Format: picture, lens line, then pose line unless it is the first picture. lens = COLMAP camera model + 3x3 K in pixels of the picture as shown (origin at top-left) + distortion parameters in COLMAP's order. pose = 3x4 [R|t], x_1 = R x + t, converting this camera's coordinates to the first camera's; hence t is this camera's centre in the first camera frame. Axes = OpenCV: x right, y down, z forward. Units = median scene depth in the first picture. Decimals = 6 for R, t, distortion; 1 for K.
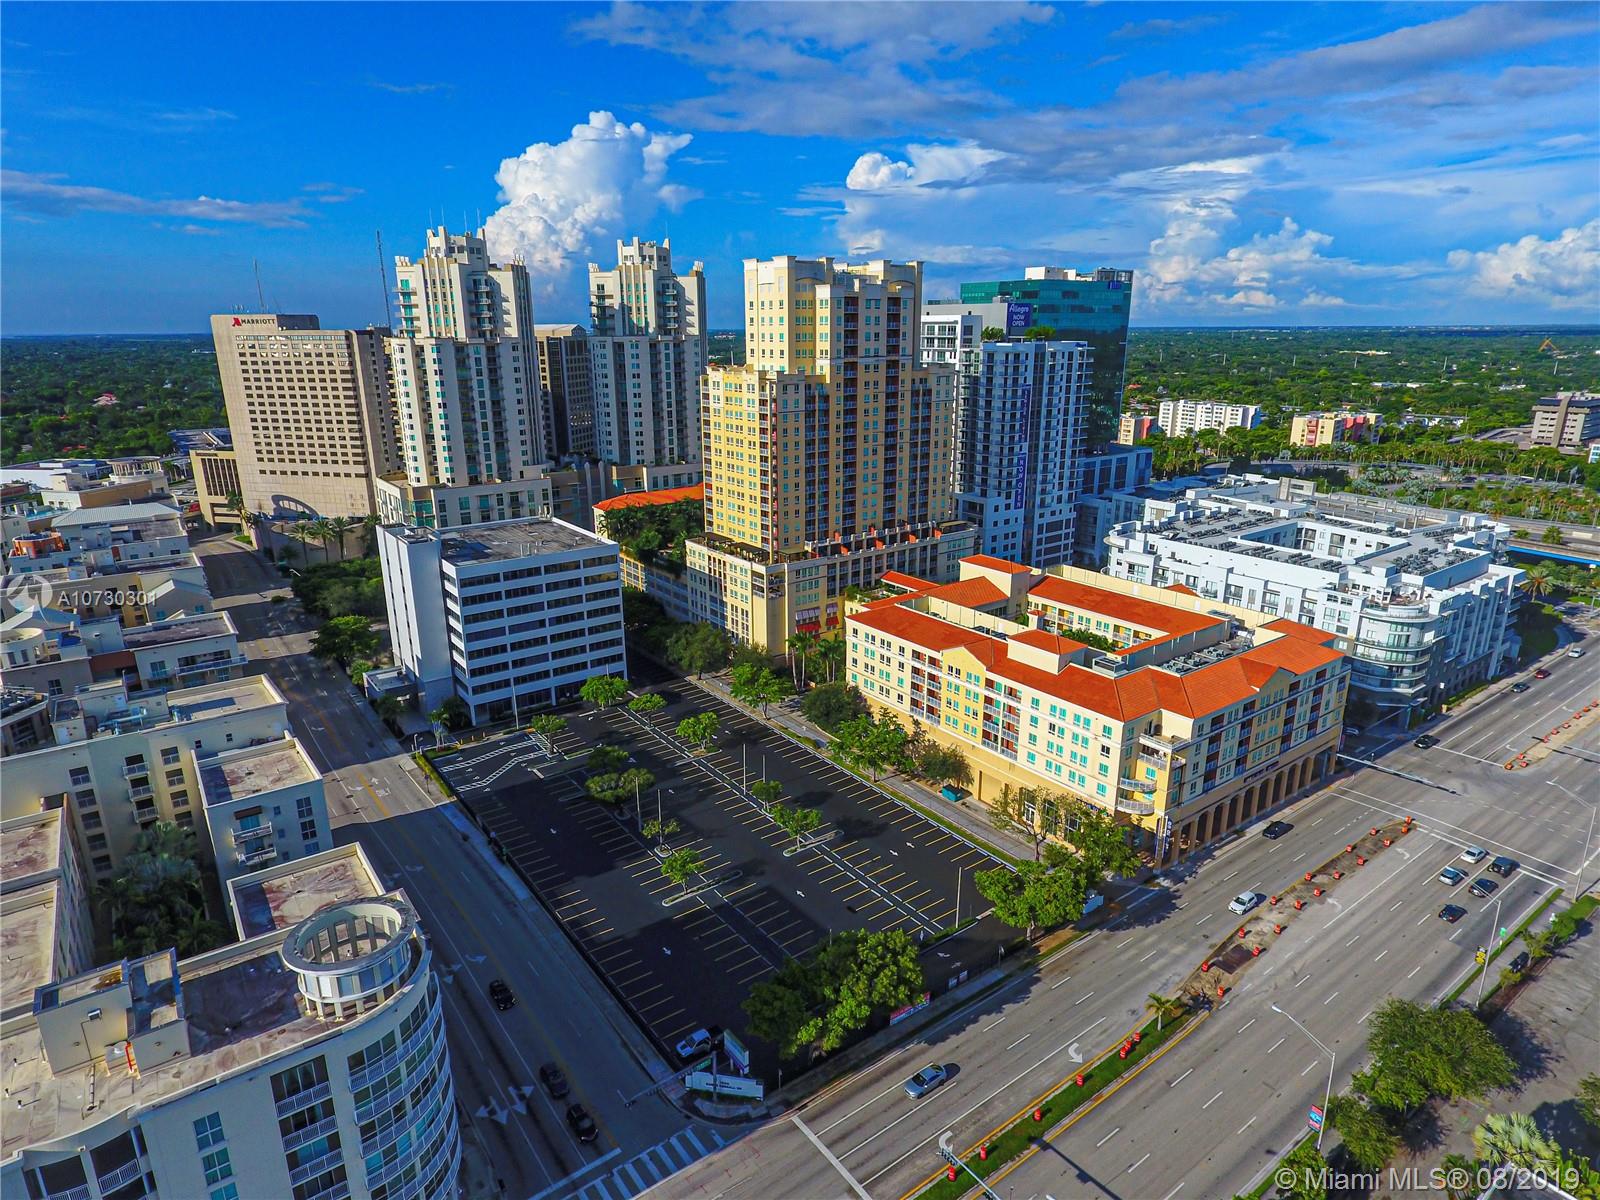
lens RADIAL K [[932.2, 0, 797.4], [0, 932.2, 610.0], [0, 0, 1]] dist [0.001417, 0.000194]
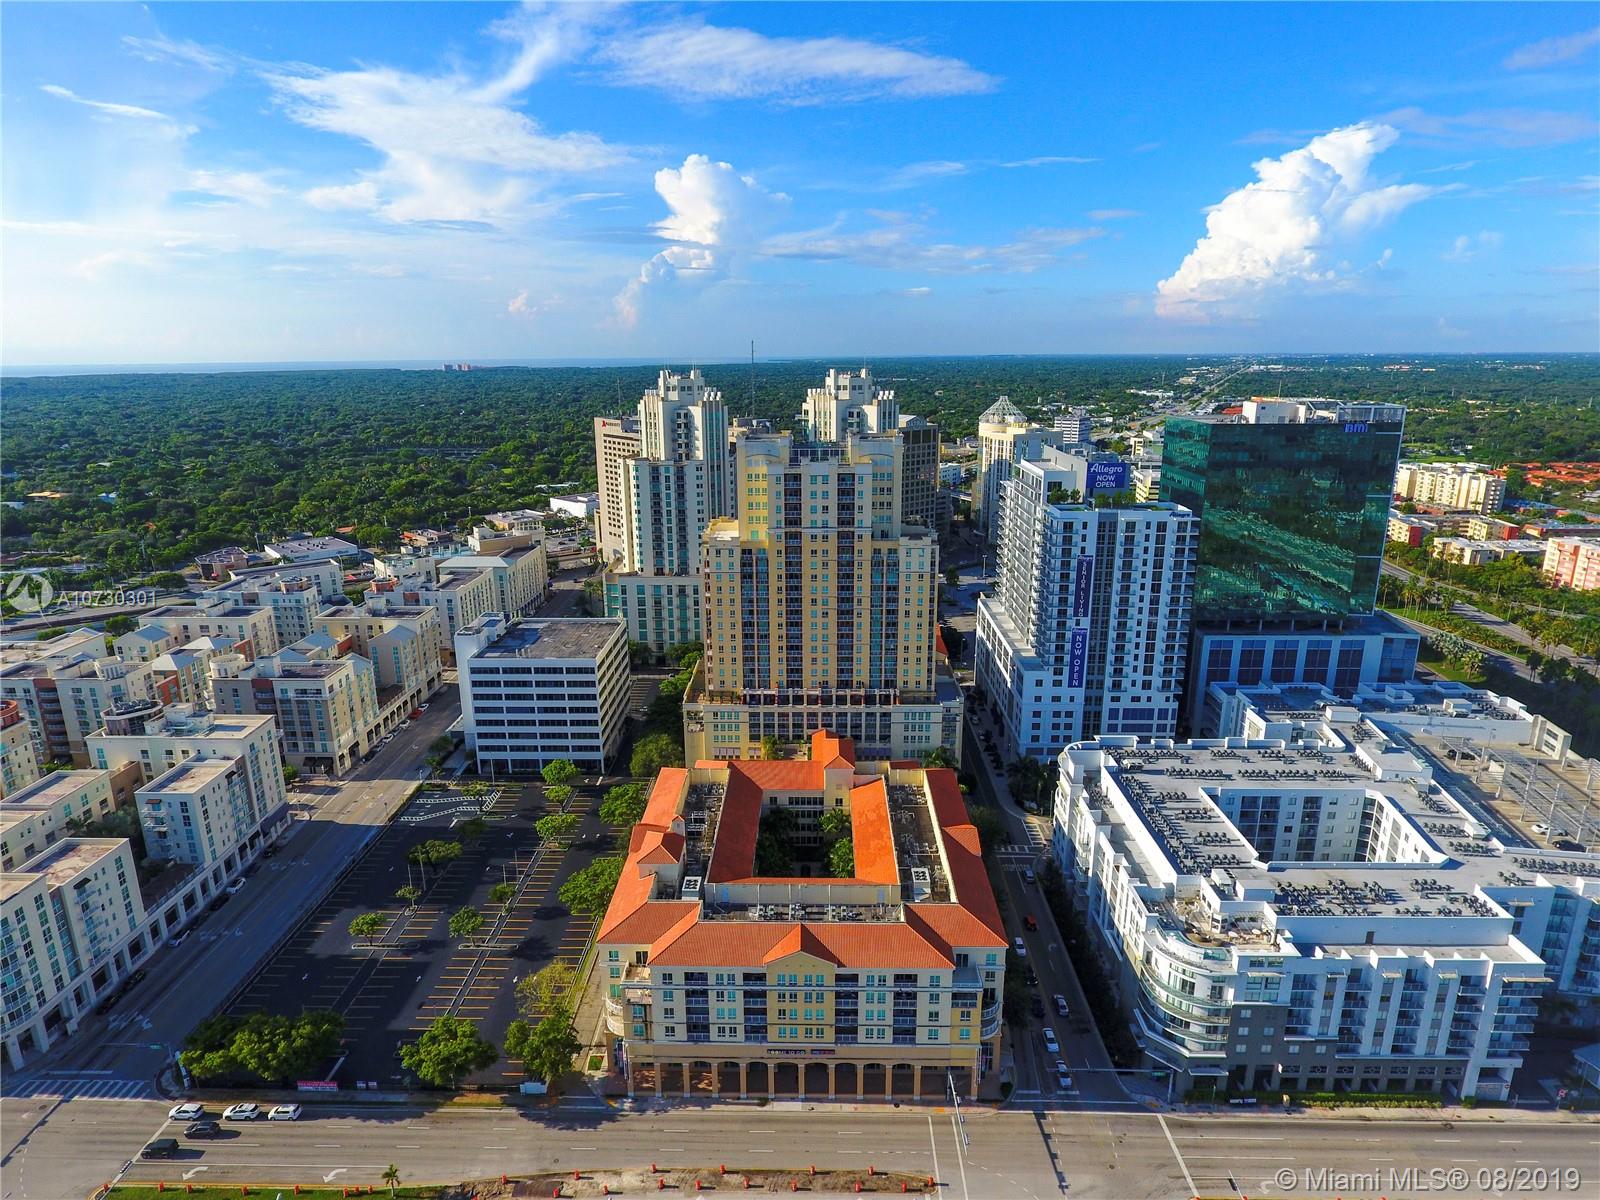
lens RADIAL K [[932.2, 0, 793.8], [0, 932.2, 620.4], [0, 0, 1]] dist [0.001417, 0.000194]
pose [[0.791624, 0.169313, -0.587081, 0.683618], [-0.176373, 0.983260, 0.045748, -0.209736], [0.584999, 0.067330, 0.808234, 0.140121]]
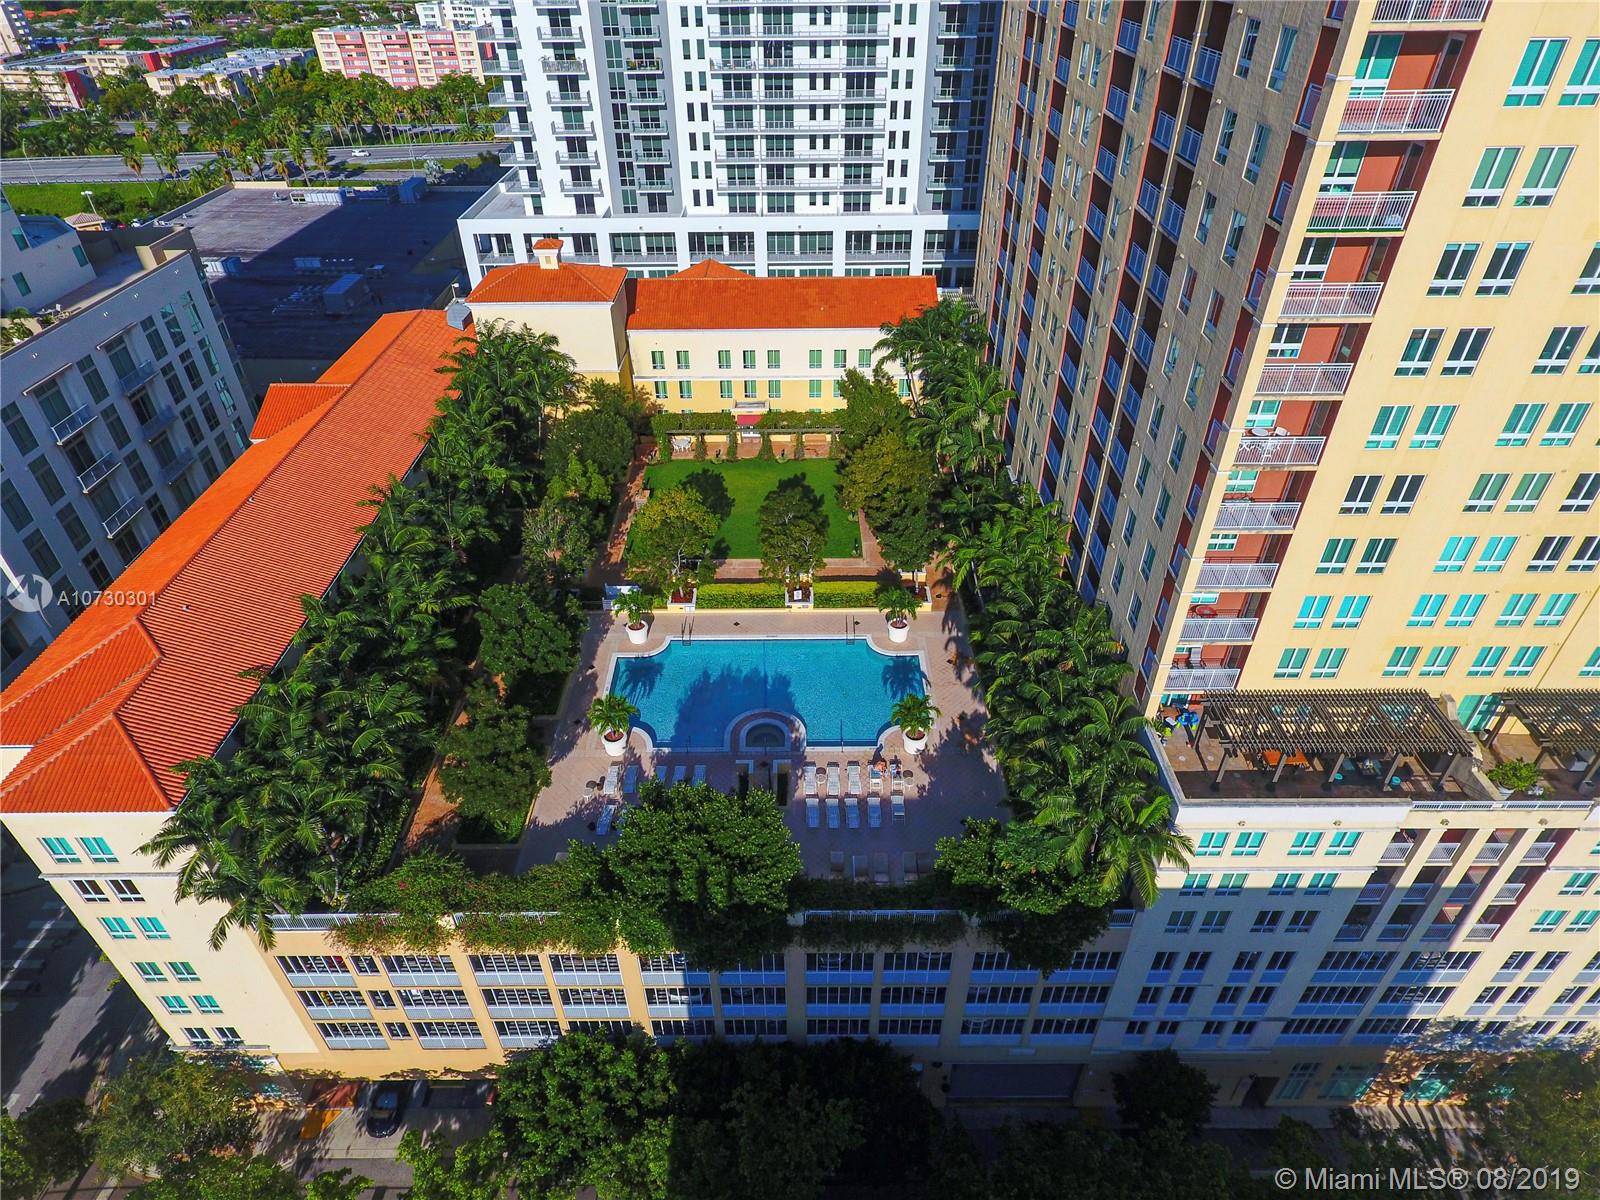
lens RADIAL K [[932.2, 0, 796.0], [0, 932.2, 608.2], [0, 0, 1]] dist [0.001417, 0.000194]
pose [[0.594661, -0.485567, 0.640783, -0.280174], [0.241546, 0.868098, 0.433660, -0.219026], [-0.766834, -0.103102, 0.633511, 1.004101]]
